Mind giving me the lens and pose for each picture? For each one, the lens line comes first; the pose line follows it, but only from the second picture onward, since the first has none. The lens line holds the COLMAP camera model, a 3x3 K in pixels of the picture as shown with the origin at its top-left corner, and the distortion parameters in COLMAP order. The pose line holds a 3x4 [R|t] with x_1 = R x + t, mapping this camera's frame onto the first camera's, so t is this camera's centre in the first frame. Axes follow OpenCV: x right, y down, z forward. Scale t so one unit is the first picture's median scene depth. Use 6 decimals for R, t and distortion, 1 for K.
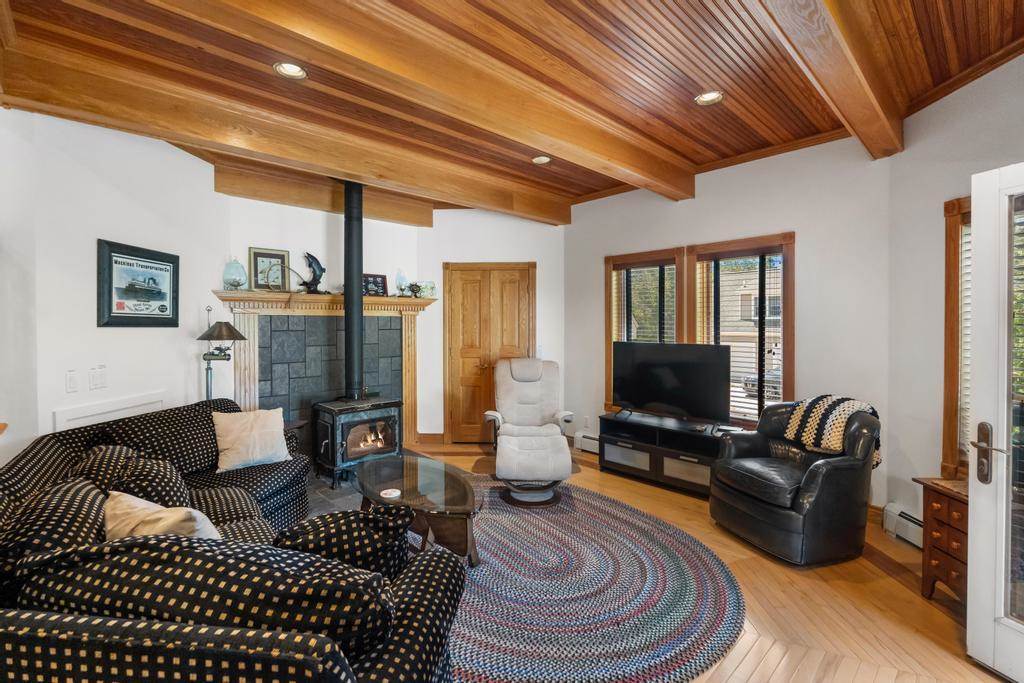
lens RADIAL K [[456.1, 0, 511.9], [0, 456.1, 327.3], [0, 0, 1]] dist [-0.002300, -0.000050]
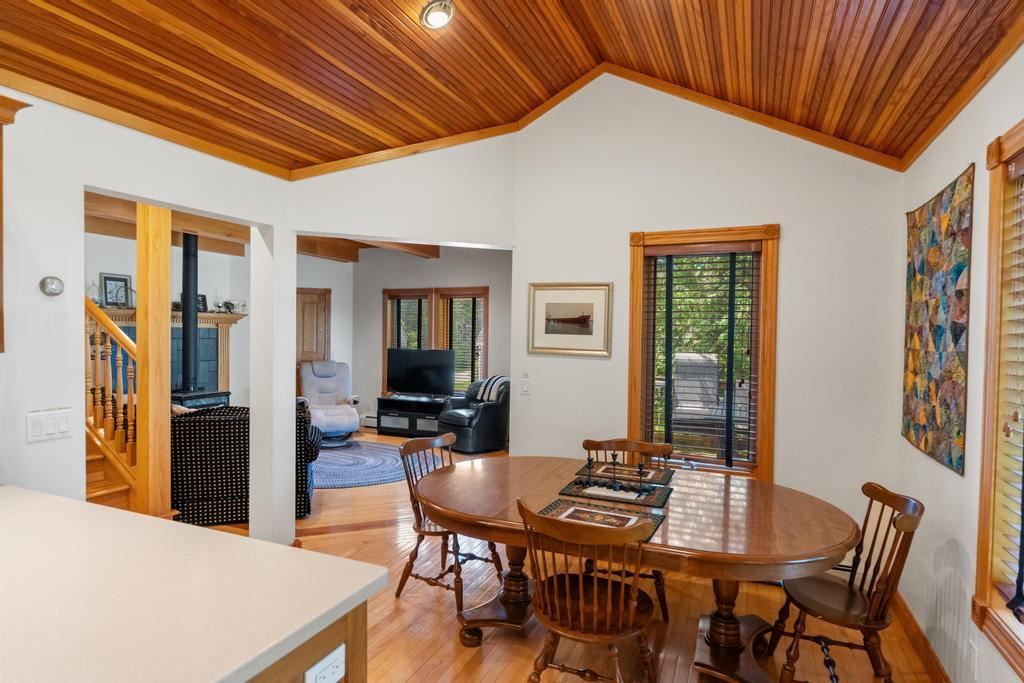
lens RADIAL K [[562.3, 0, 512.2], [0, 562.3, 345.7], [0, 0, 1]] dist [0.000642, 0.000227]
pose [[0.916655, 0.005924, 0.399636, -0.147754], [-0.012266, 0.999836, 0.013315, -0.007235], [-0.399492, -0.017107, 0.916577, -0.900695]]
